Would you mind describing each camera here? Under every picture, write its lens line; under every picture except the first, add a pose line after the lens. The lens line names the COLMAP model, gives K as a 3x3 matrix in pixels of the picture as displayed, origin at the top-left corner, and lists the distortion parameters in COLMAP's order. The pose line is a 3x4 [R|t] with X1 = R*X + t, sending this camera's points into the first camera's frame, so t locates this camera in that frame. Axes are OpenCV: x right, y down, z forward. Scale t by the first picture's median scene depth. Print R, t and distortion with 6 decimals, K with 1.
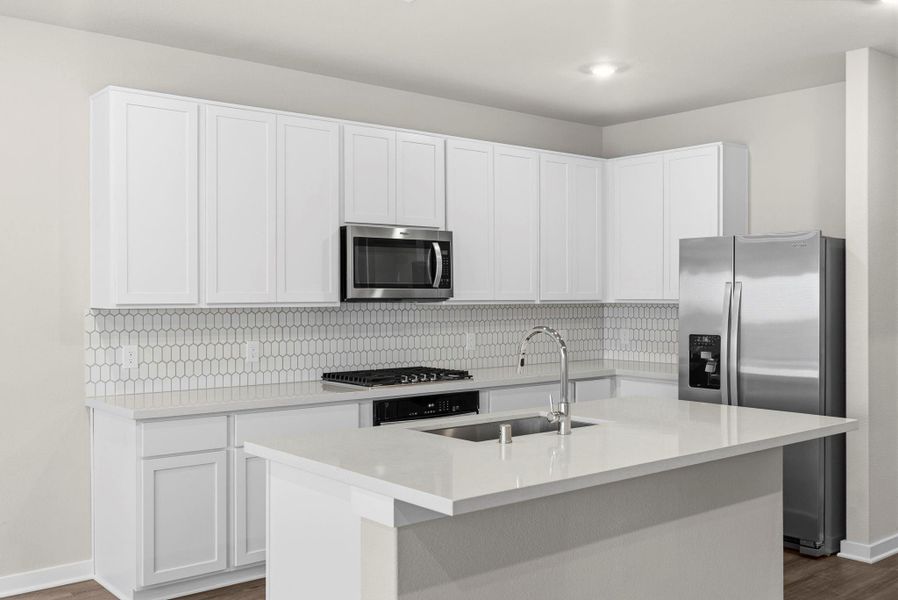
lens RADIAL K [[857.7, 0, 446.6], [0, 857.7, 291.9], [0, 0, 1]] dist [-0.001753, -0.002941]
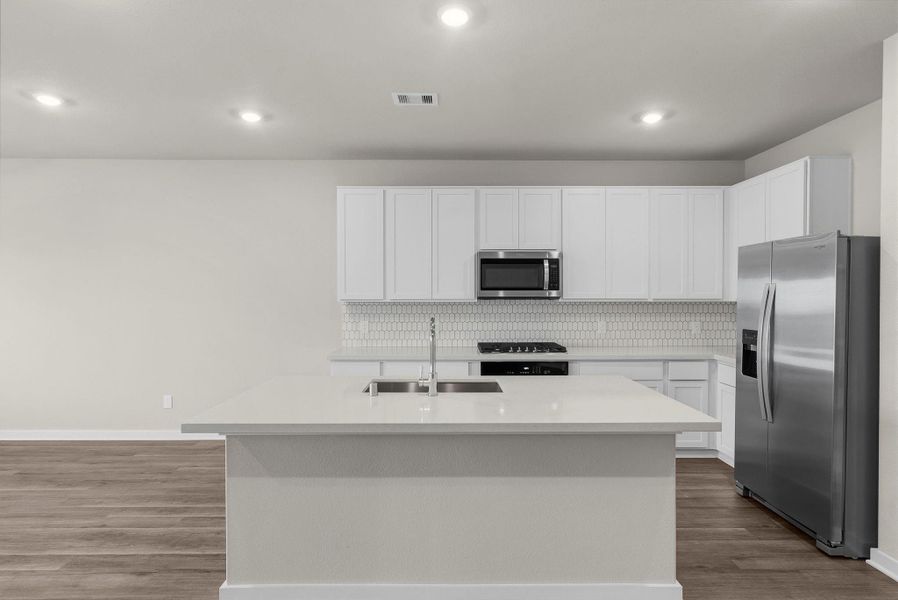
lens RADIAL K [[479.8, 0, 449.0], [0, 479.8, 300.0], [0, 0, 1]] dist [0.001885, 0.000683]
pose [[0.777170, 0.008114, -0.629238, 0.400131], [0.001952, 0.999881, 0.015304, -0.000599], [0.629287, -0.013122, 0.777062, 0.258119]]
